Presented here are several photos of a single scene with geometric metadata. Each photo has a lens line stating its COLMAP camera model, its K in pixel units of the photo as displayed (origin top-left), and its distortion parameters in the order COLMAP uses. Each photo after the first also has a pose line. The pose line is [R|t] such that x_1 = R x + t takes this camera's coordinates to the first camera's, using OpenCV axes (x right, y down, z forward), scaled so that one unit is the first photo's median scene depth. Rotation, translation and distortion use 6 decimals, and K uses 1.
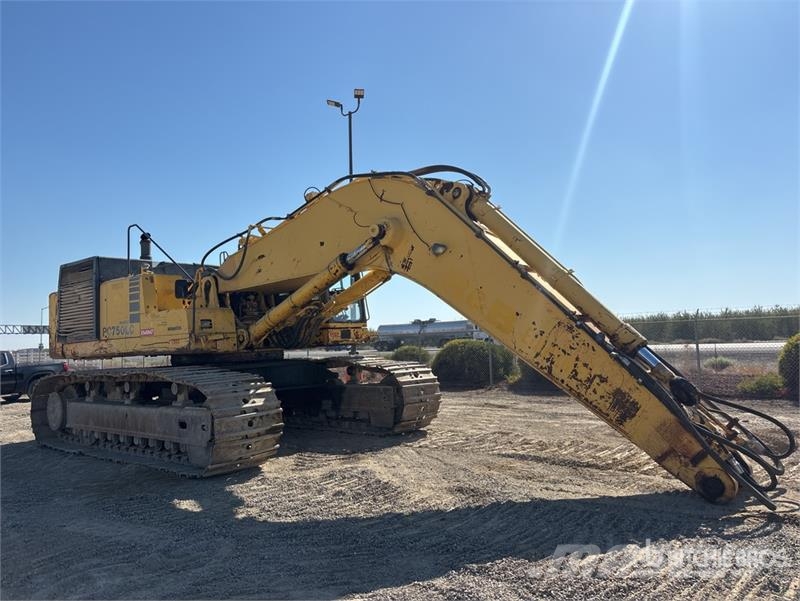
lens RADIAL K [[595.6, 0, 404.2], [0, 595.6, 296.3], [0, 0, 1]] dist [0.054912, -0.060576]
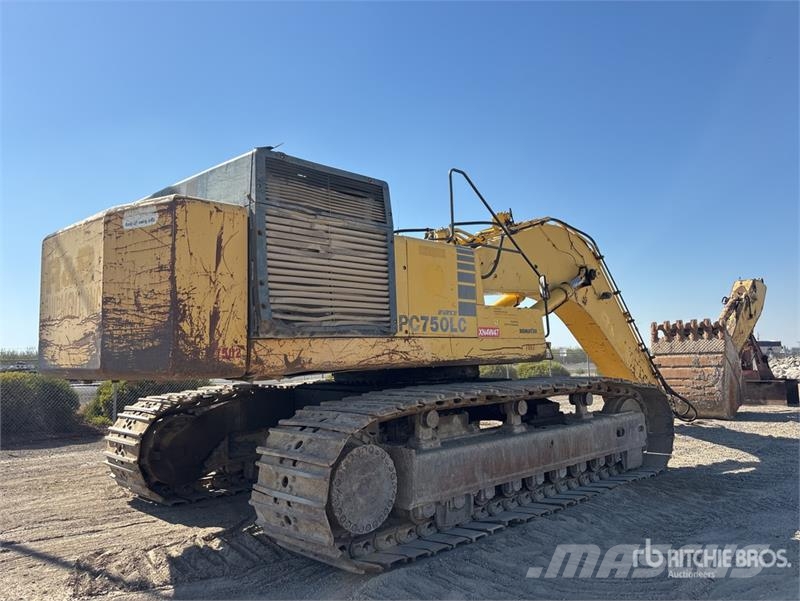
lens RADIAL K [[595.6, 0, 398.5], [0, 595.6, 295.8], [0, 0, 1]] dist [0.054912, -0.060576]
pose [[0.102255, 0.140101, 0.984843, -1.692622], [-0.055169, 0.989307, -0.135008, 0.176013], [-0.993227, -0.040527, 0.108891, 1.526780]]
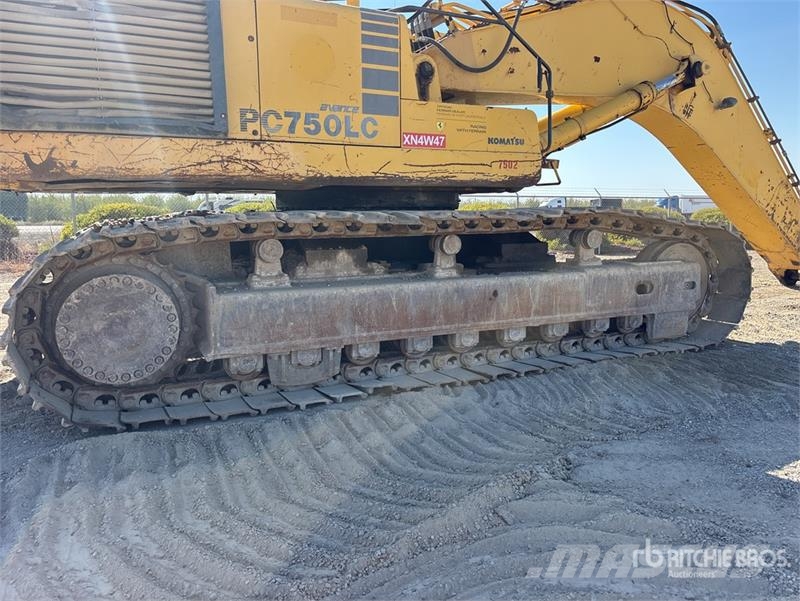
lens RADIAL K [[595.6, 0, 399.9], [0, 595.6, 291.8], [0, 0, 1]] dist [0.054912, -0.060576]
pose [[0.421213, -0.081259, 0.903314, -1.342234], [-0.078538, 0.988969, 0.125586, 0.185770], [-0.903555, -0.123843, 0.410185, 1.174584]]
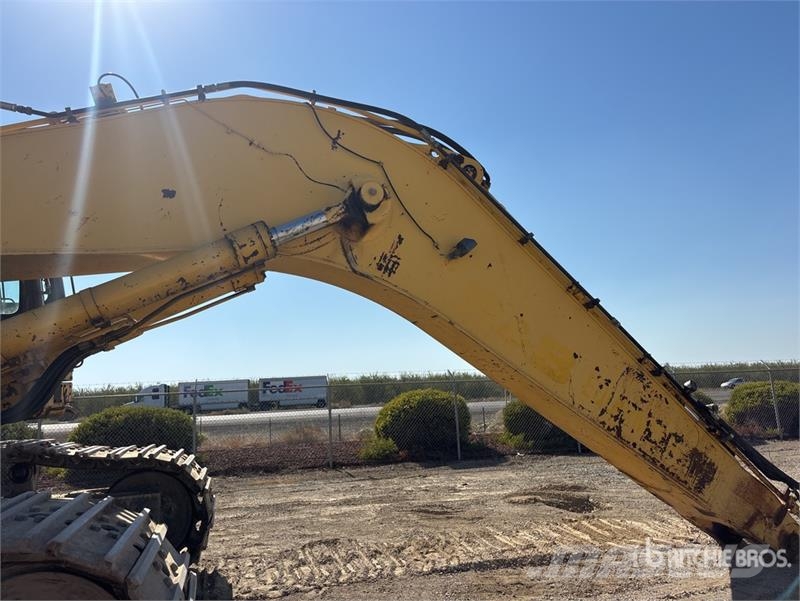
lens RADIAL K [[595.6, 0, 401.7], [0, 595.6, 293.4], [0, 0, 1]] dist [0.054912, -0.060576]
pose [[0.568129, 0.146473, 0.809799, -0.552415], [-0.038082, 0.987658, -0.151926, 0.076368], [-0.822058, 0.055474, 0.566695, 0.781443]]
